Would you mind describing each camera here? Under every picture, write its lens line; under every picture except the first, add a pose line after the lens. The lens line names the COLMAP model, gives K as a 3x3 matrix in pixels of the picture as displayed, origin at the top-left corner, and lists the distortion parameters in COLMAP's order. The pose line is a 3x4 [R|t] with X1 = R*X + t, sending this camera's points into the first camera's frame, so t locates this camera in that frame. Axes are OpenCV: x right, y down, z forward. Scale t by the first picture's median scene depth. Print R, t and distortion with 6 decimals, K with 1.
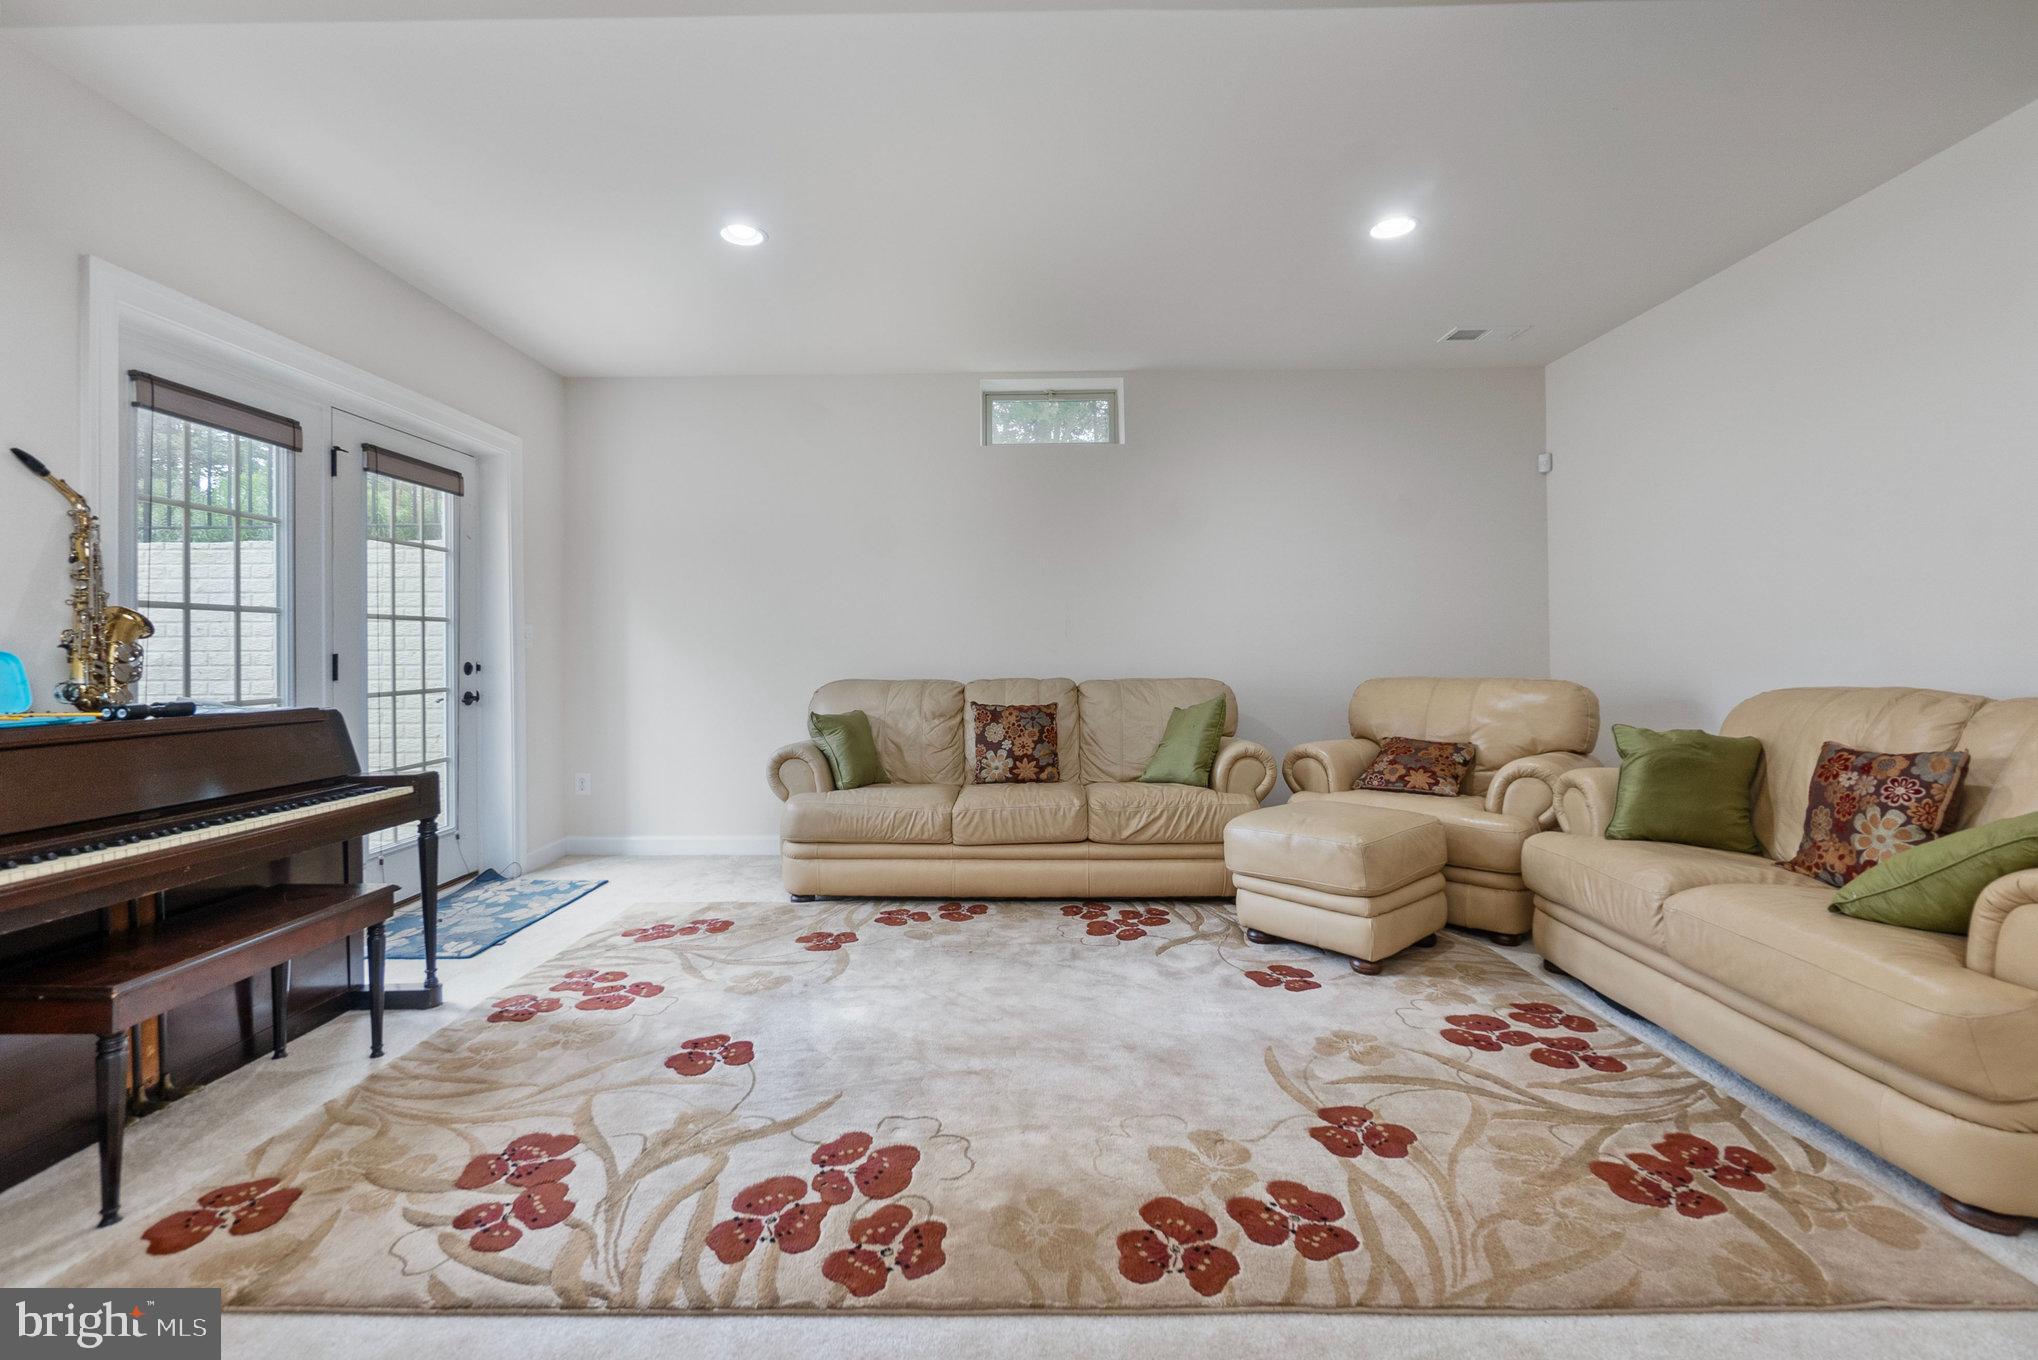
lens RADIAL K [[907.8, 0, 1008.4], [0, 907.8, 650.1], [0, 0, 1]] dist [0.000650, -0.000102]
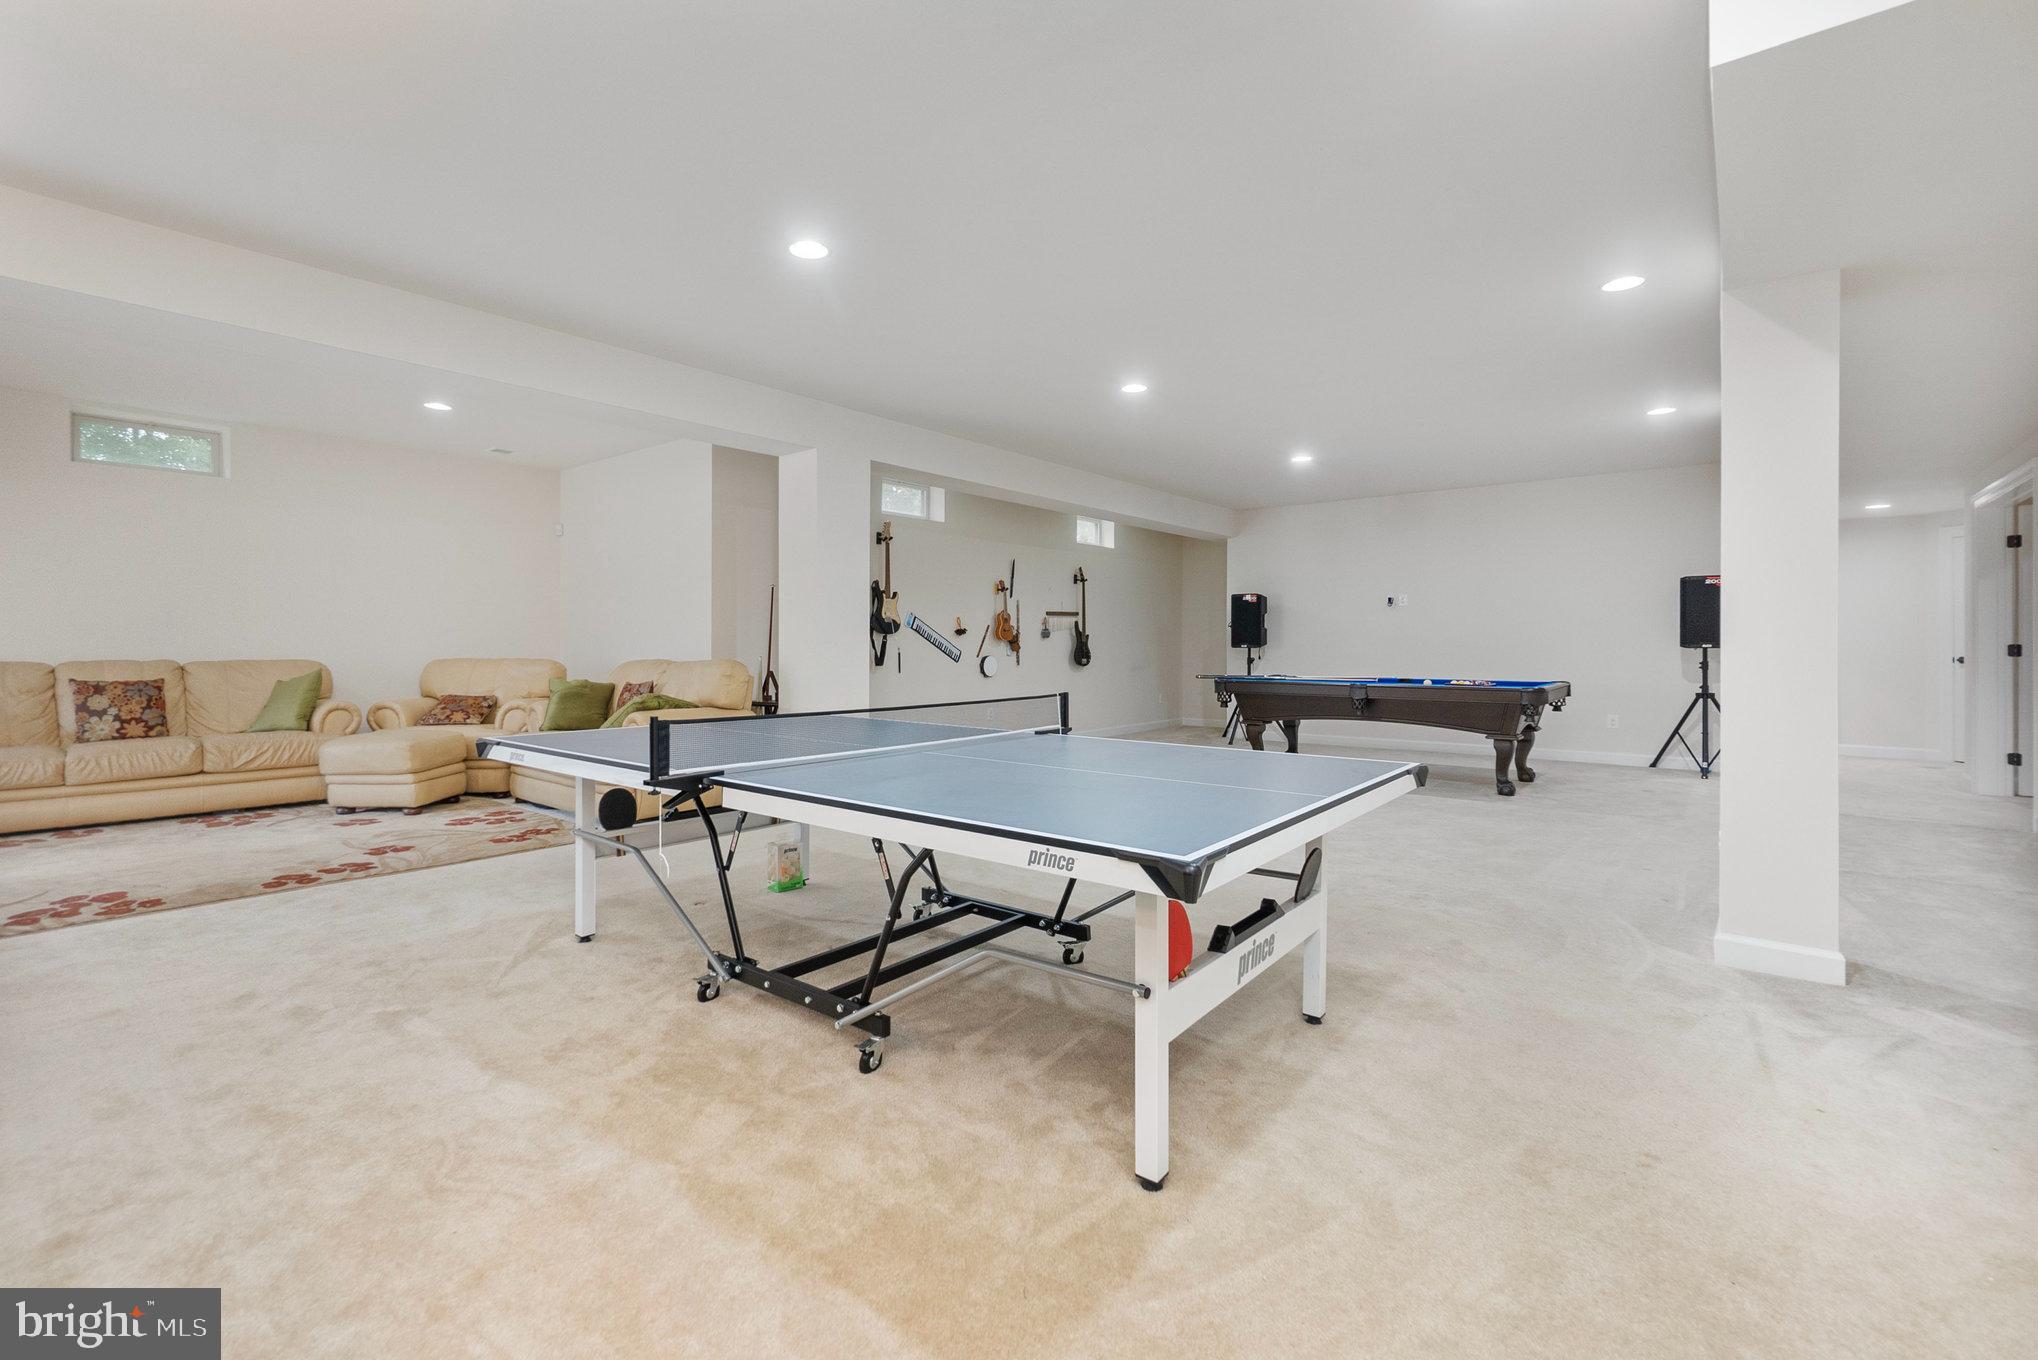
lens RADIAL K [[907.8, 0, 1008.4], [0, 907.8, 650.1], [0, 0, 1]] dist [0.000650, -0.000102]
pose [[0.639387, 0.006612, 0.768857, -0.194722], [-0.011708, 0.999931, 0.001138, 0.002150], [-0.768796, -0.009729, 0.639420, -0.853549]]
